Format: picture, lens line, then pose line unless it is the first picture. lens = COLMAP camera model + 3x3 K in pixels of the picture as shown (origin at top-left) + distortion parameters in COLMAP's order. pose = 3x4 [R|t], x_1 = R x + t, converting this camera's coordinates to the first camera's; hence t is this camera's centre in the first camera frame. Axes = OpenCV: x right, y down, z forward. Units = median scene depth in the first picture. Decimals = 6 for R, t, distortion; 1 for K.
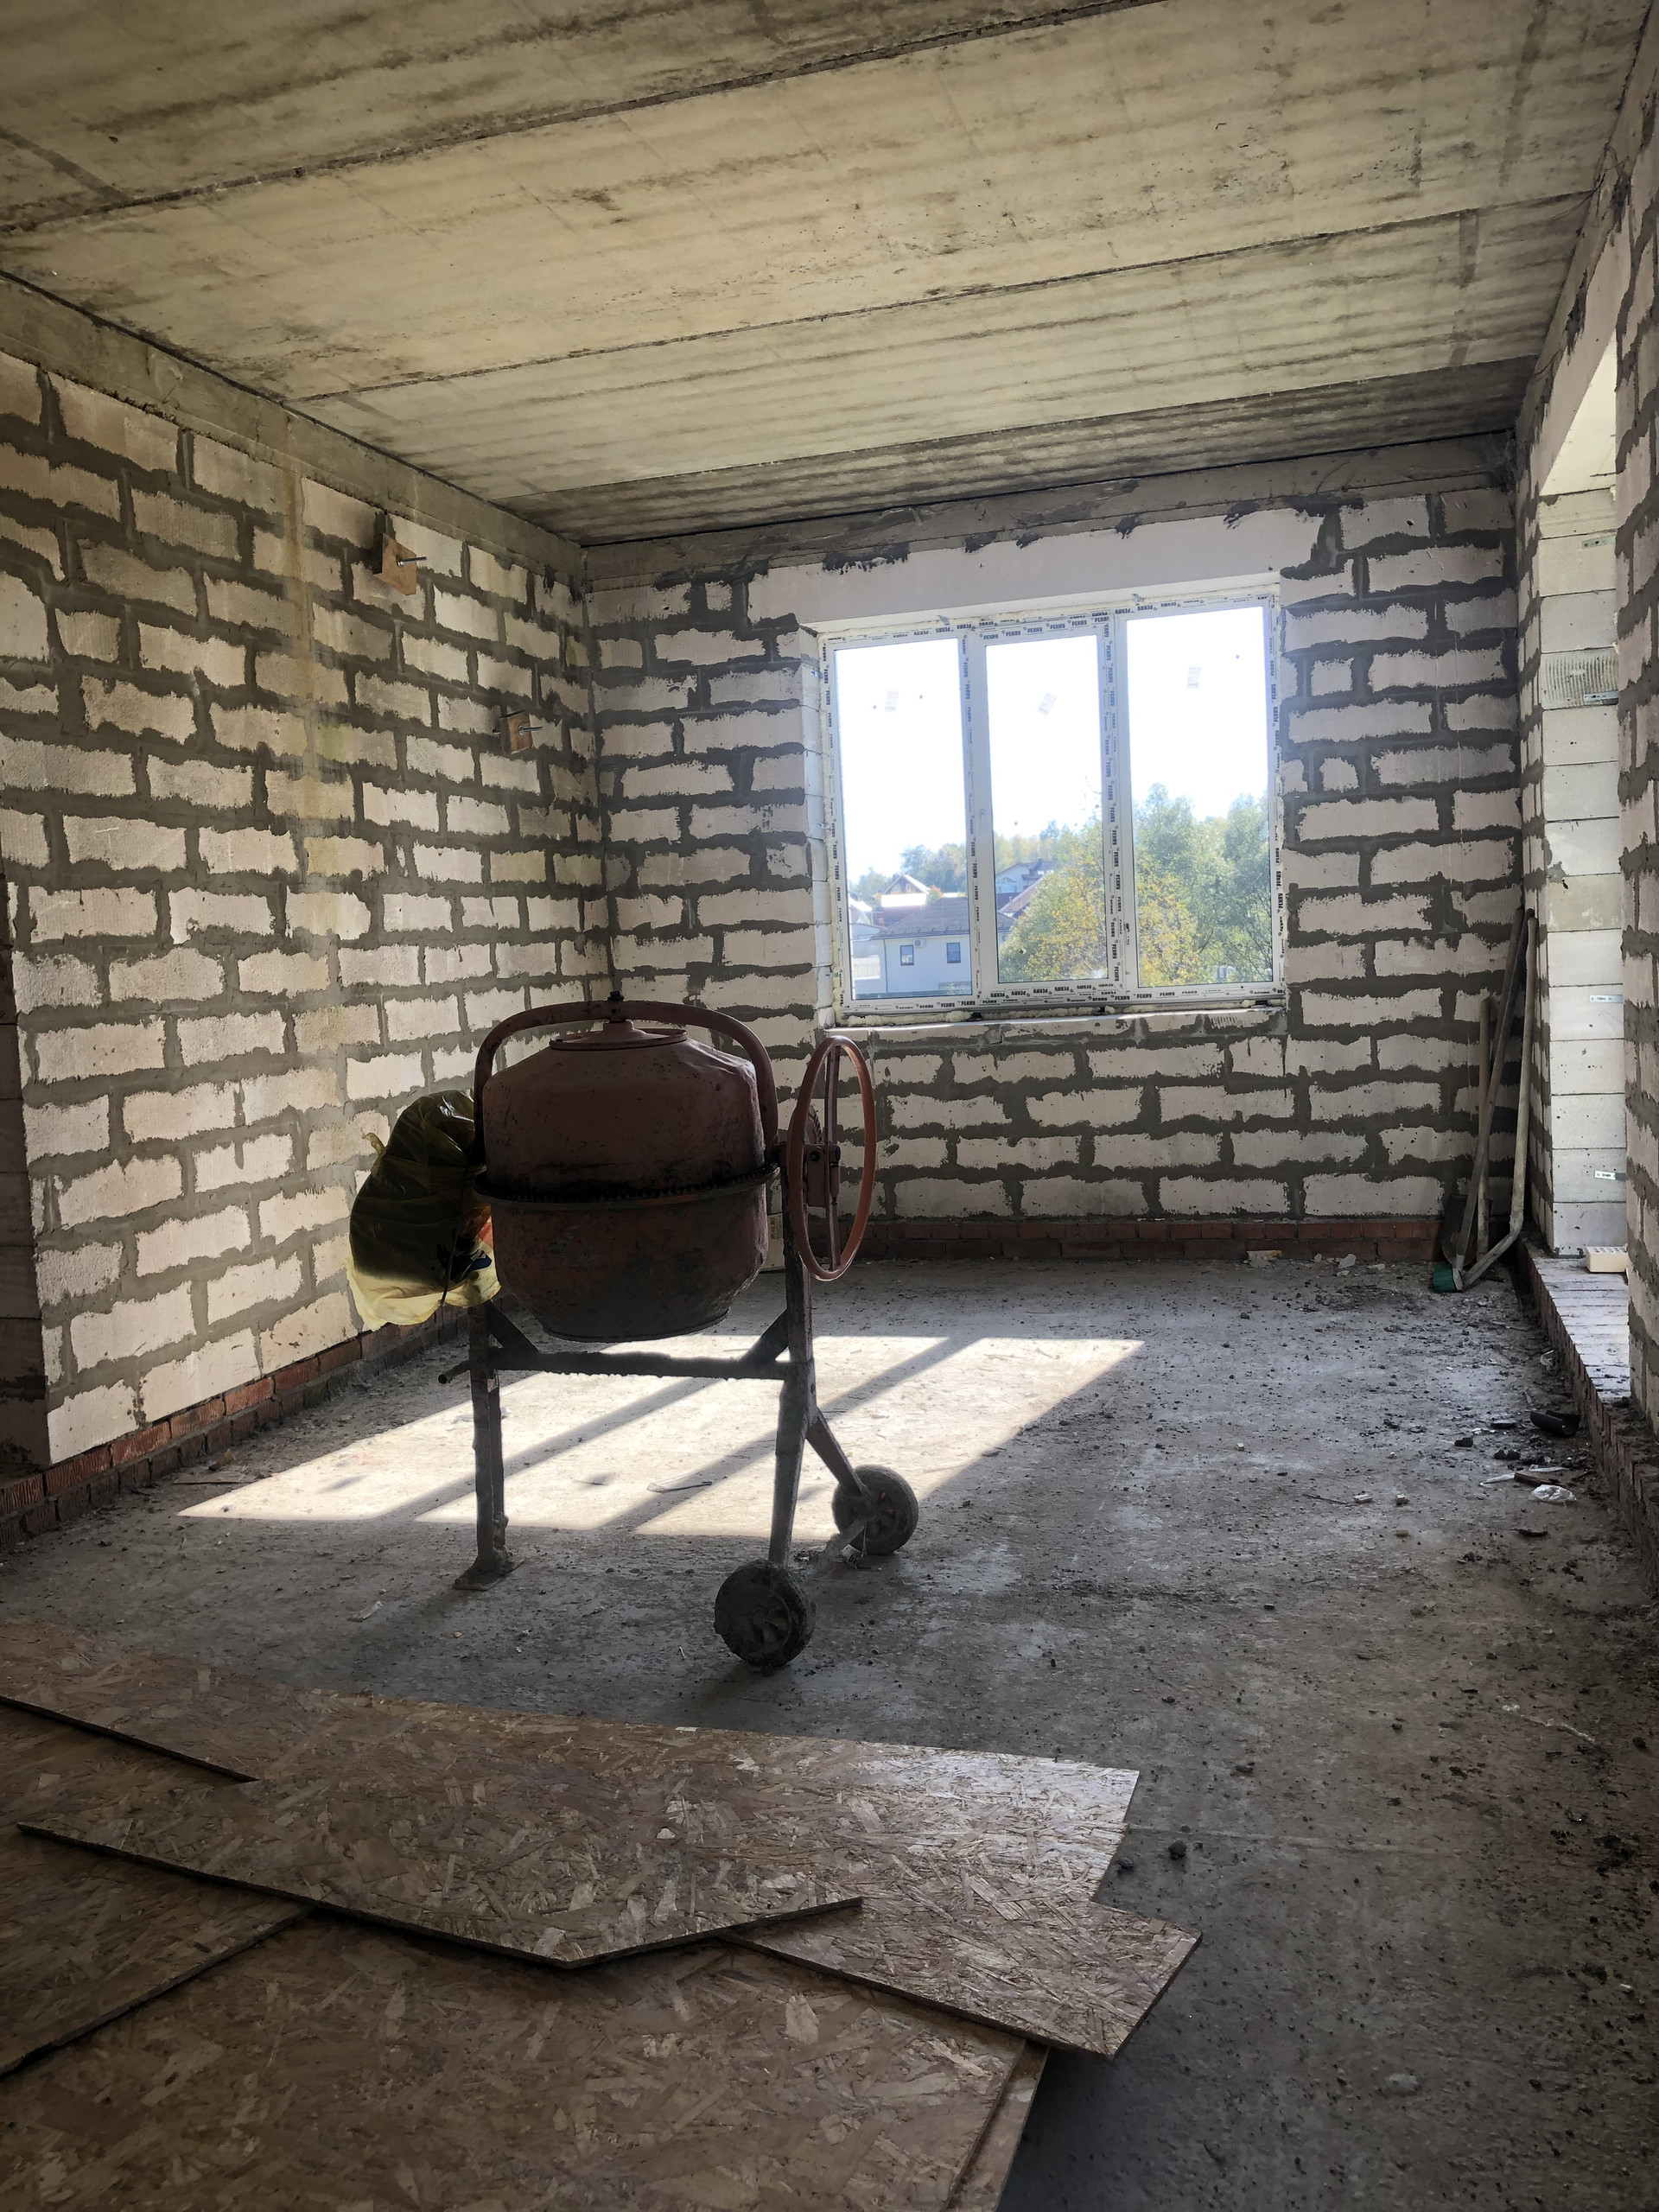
lens RADIAL K [[1807.9, 0, 833.4], [0, 1807.9, 1108.8], [0, 0, 1]] dist [0.039603, -0.037891]
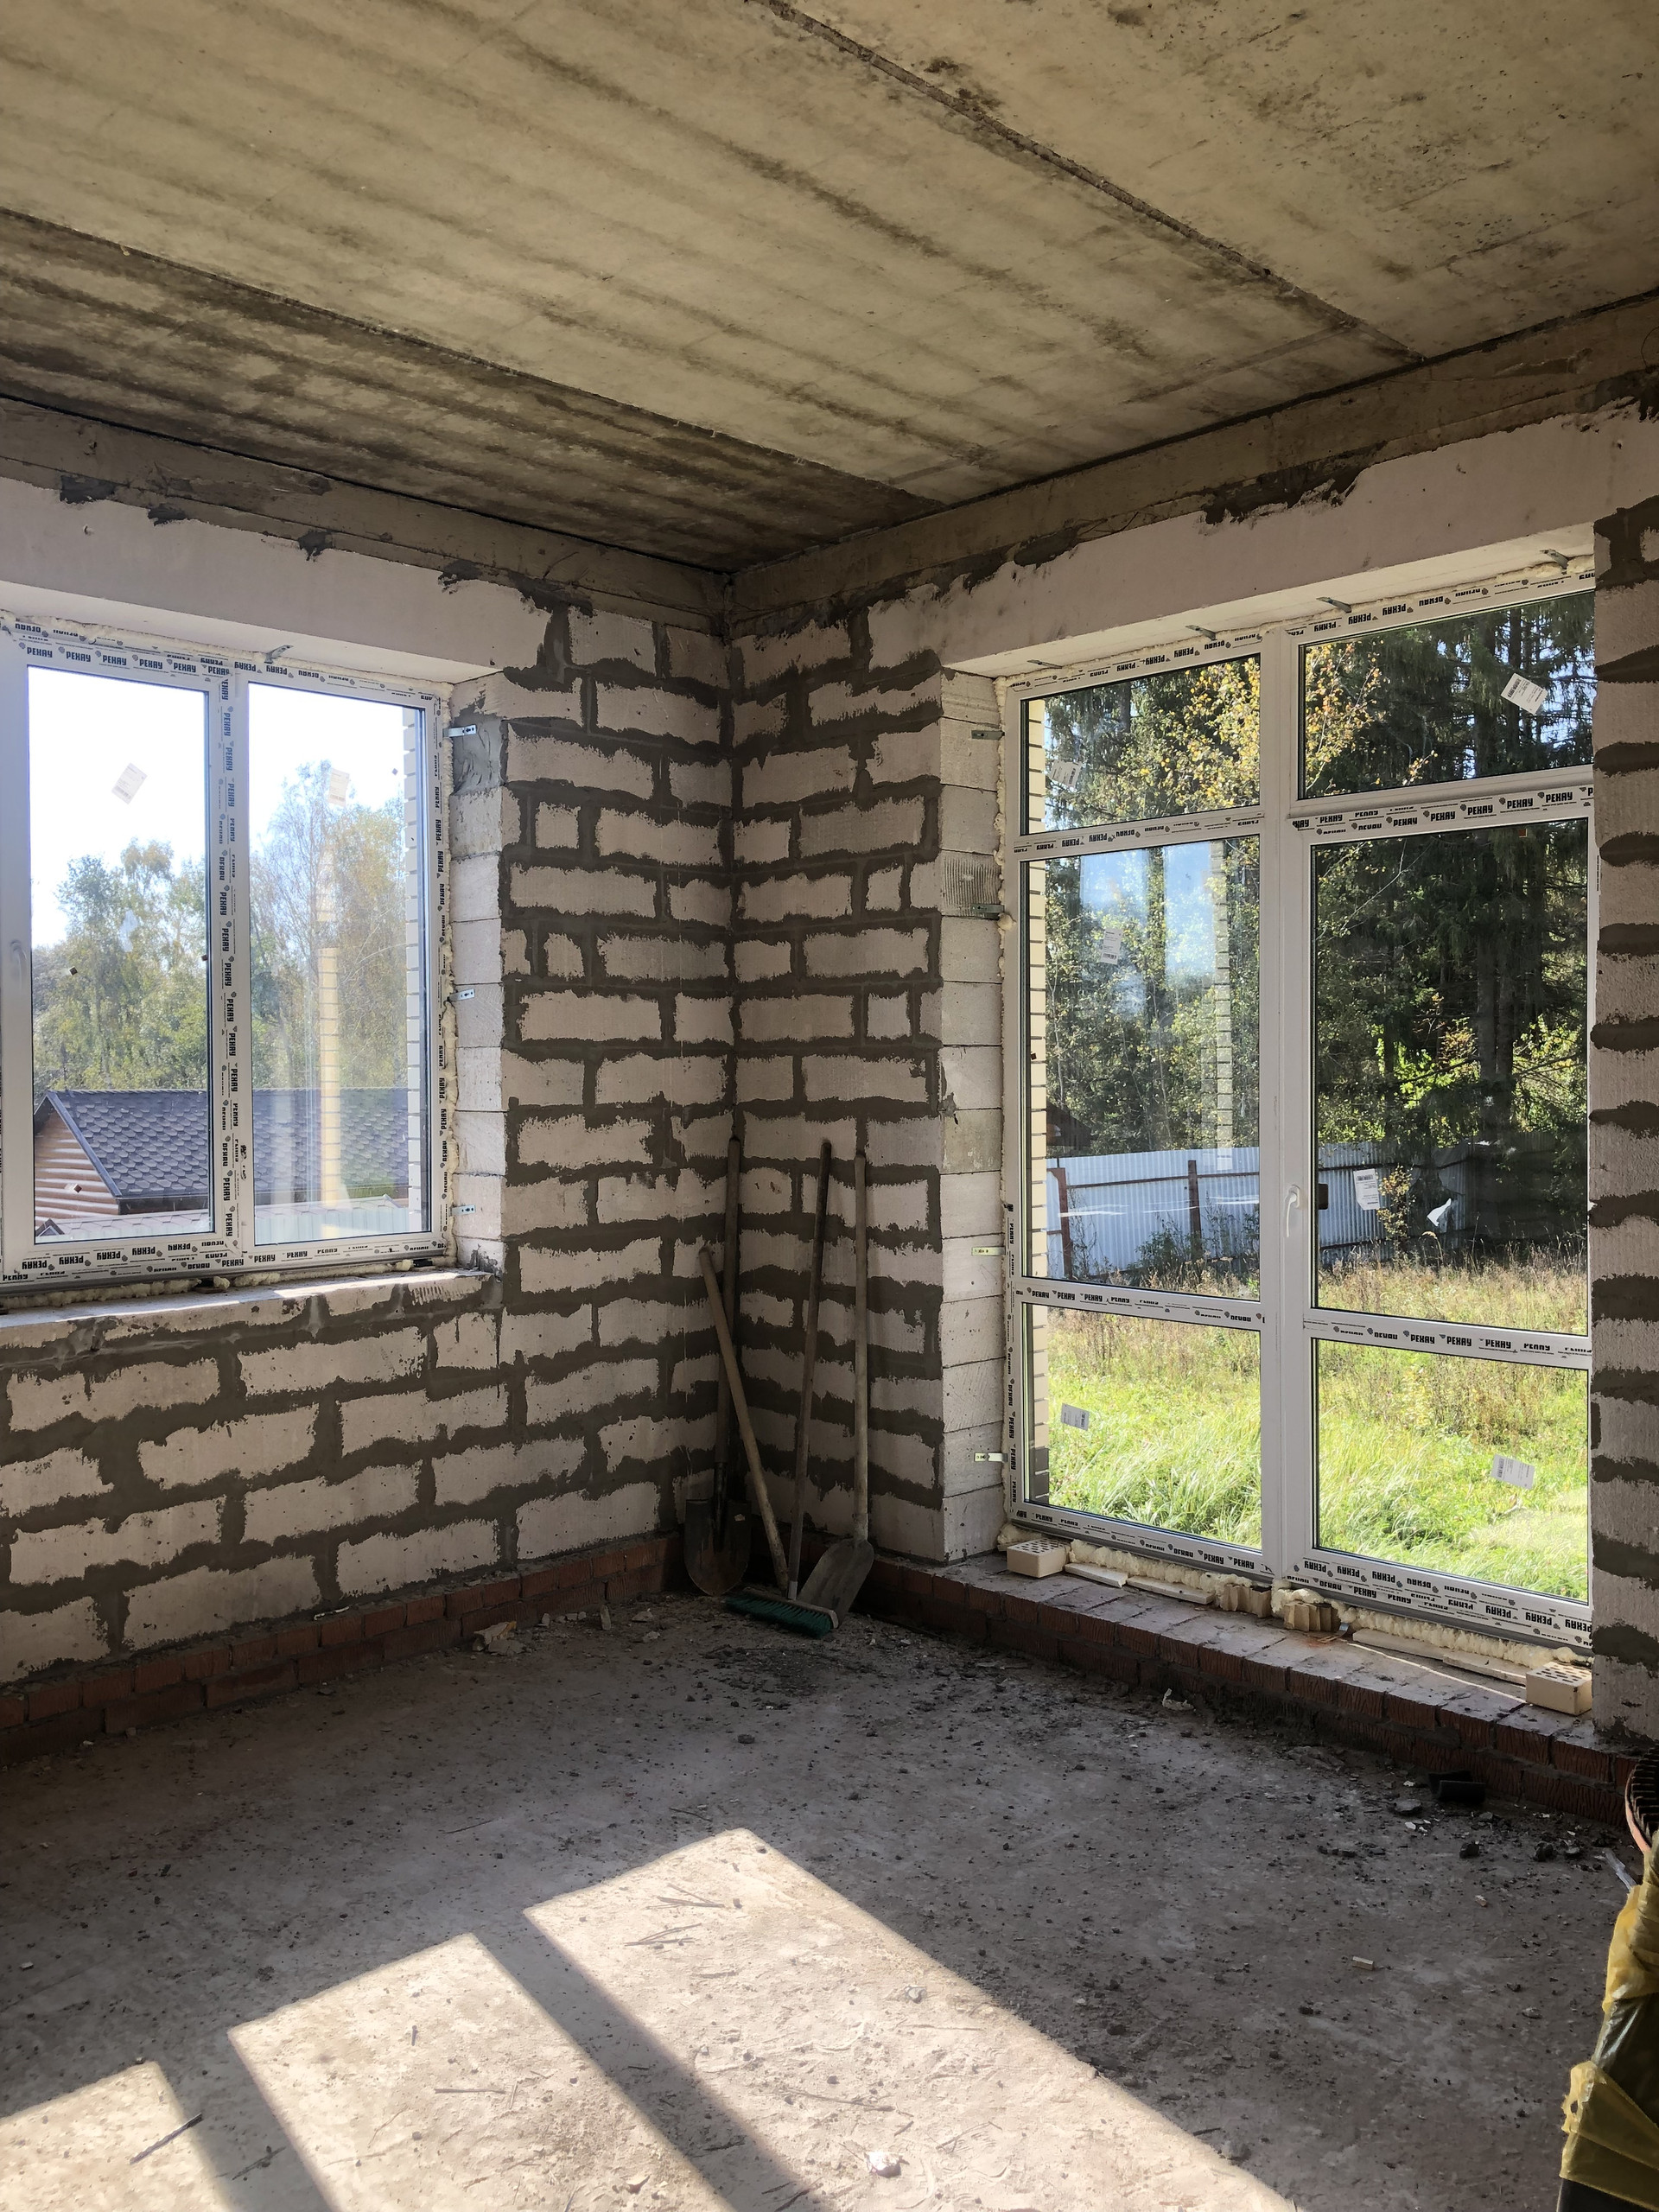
lens RADIAL K [[1807.9, 0, 831.4], [0, 1807.9, 1113.0], [0, 0, 1]] dist [0.039603, -0.037891]
pose [[0.498116, 0.030520, 0.866573, -0.305524], [0.062426, 0.995525, -0.070944, -0.059096], [-0.864860, 0.089435, 0.493982, 0.534756]]
